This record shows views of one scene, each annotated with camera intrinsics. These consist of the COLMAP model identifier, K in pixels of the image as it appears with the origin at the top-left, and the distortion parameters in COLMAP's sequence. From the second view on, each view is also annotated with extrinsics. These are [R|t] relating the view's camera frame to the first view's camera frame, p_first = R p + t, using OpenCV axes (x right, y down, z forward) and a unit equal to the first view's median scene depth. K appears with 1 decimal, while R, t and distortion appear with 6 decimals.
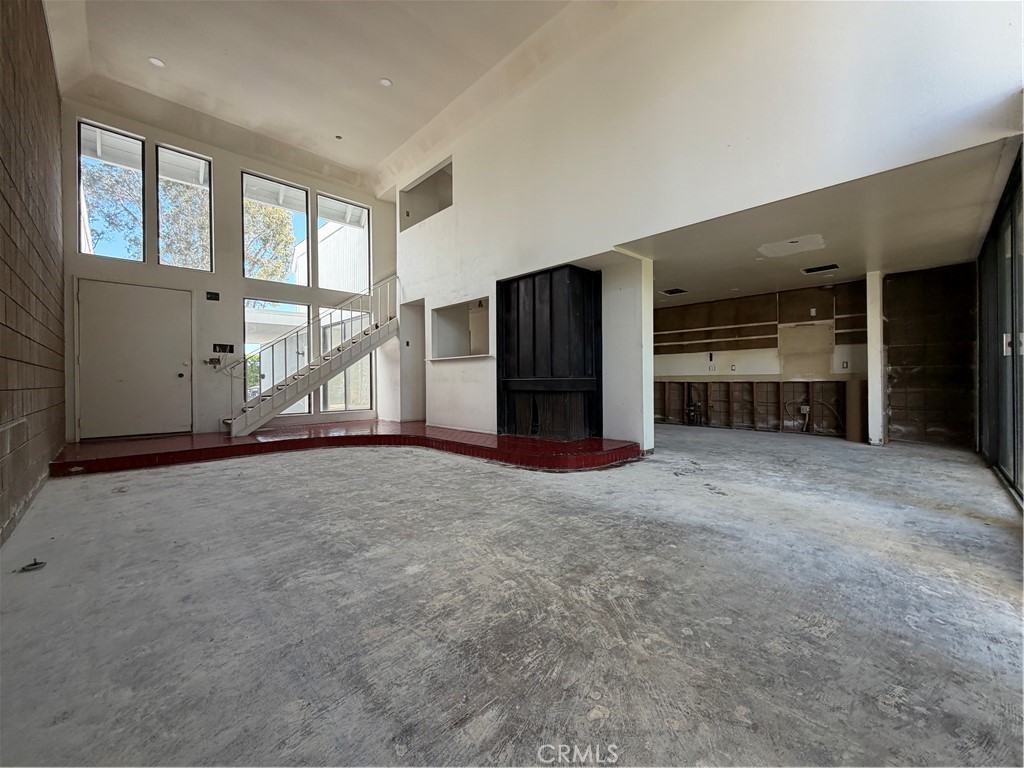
lens RADIAL K [[407.6, 0, 512.6], [0, 407.6, 381.3], [0, 0, 1]] dist [-0.000142, -0.000176]
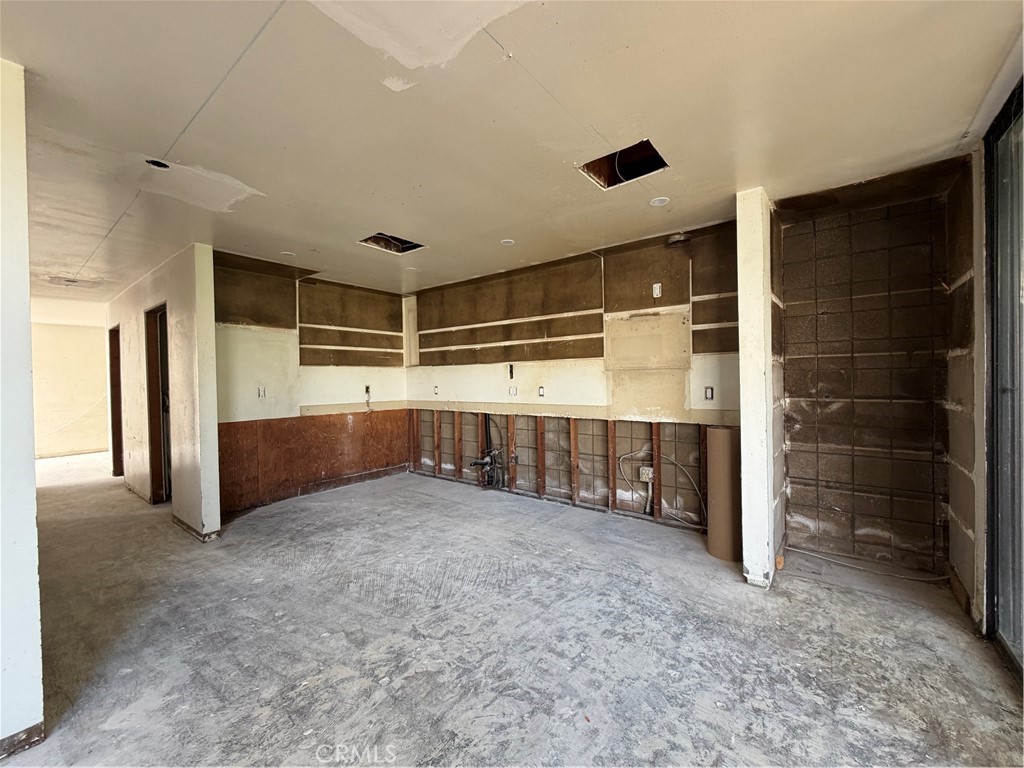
lens RADIAL K [[407.6, 0, 512.0], [0, 407.6, 380.5], [0, 0, 1]] dist [-0.000142, -0.000176]
pose [[0.991071, -0.005864, 0.133204, 0.483427], [0.005903, 0.999983, 0.000101, -0.055395], [-0.133203, 0.000687, 0.991089, 0.506770]]
